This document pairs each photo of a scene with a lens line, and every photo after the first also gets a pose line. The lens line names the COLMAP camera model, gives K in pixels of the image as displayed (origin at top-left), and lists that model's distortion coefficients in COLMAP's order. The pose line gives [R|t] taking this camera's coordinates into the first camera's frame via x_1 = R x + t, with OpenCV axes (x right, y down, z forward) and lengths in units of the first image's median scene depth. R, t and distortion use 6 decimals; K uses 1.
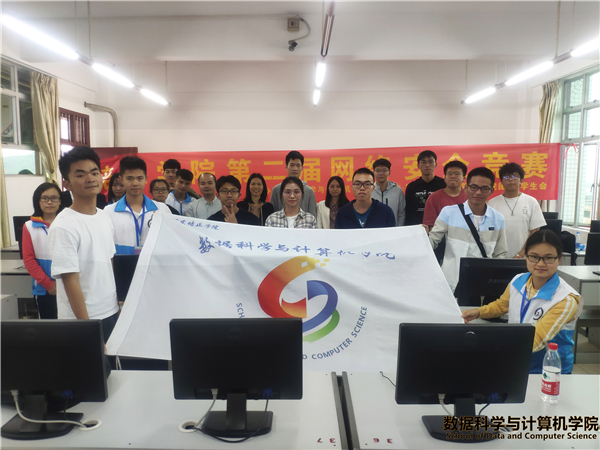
lens RADIAL K [[422.3, 0, 300.0], [0, 422.3, 225.0], [0, 0, 1]] dist [0.010598, 0.002486]
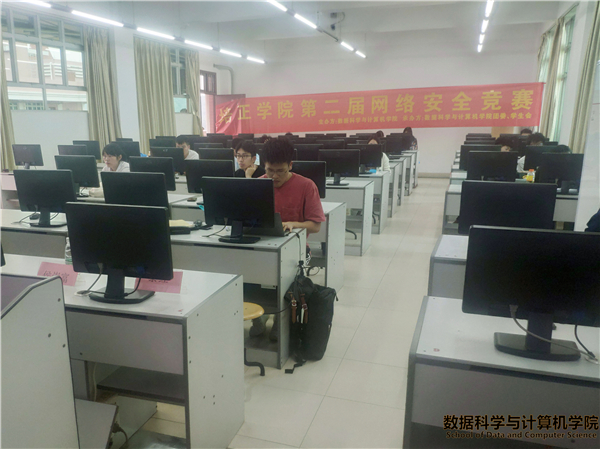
lens RADIAL K [[407.7, 0, 300.0], [0, 407.7, 224.5], [0, 0, 1]] dist [-0.035364, -0.001956]
pose [[0.966725, 0.049658, -0.250950, 0.211130], [-0.006903, 0.985685, 0.168456, 0.038918], [0.255723, -0.161119, 0.953229, -0.455308]]
